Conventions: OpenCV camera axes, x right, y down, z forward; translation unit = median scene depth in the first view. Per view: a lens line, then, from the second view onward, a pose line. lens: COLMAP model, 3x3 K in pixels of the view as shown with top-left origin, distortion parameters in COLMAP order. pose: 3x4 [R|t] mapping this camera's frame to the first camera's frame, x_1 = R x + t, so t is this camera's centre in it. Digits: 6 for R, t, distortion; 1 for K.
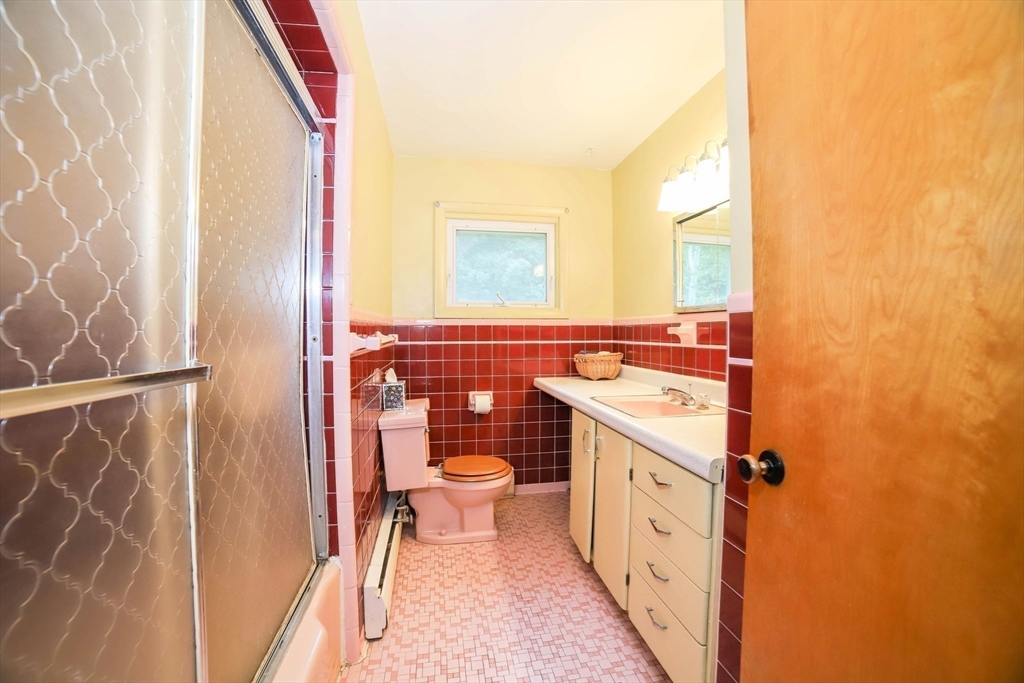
lens RADIAL K [[415.8, 0, 506.7], [0, 415.8, 336.0], [0, 0, 1]] dist [-0.109843, 0.038213]
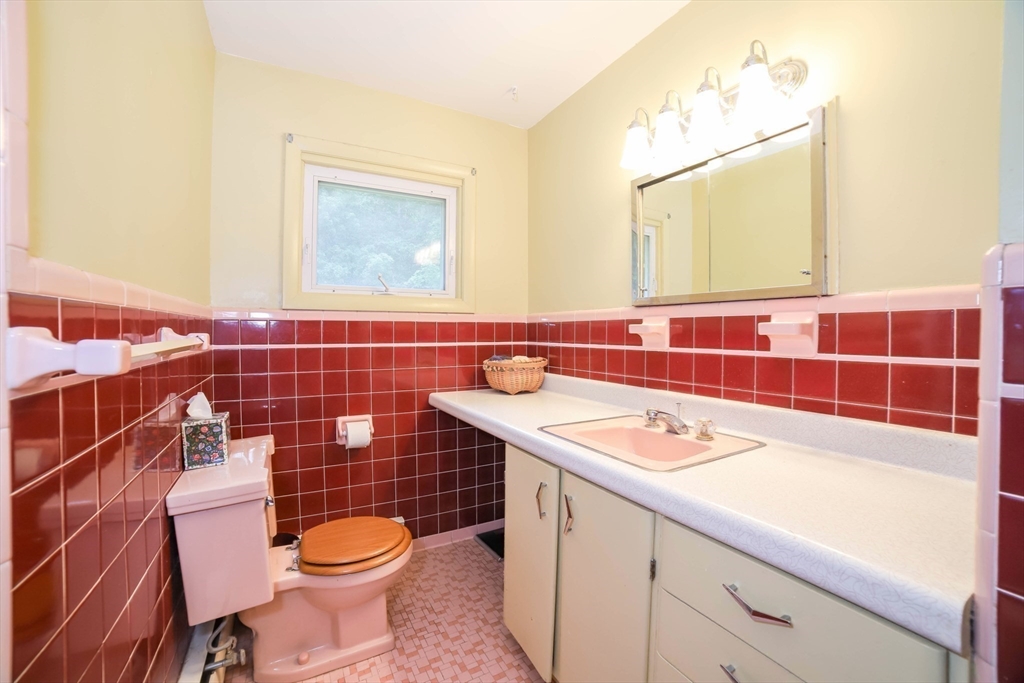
lens RADIAL K [[415.8, 0, 506.7], [0, 415.8, 336.0], [0, 0, 1]] dist [-0.109843, 0.038213]
pose [[0.945211, -0.000141, 0.326461, -0.050889], [-0.000089, 1.000000, 0.000690, -0.000802], [-0.326461, -0.000681, 0.945211, 0.308688]]
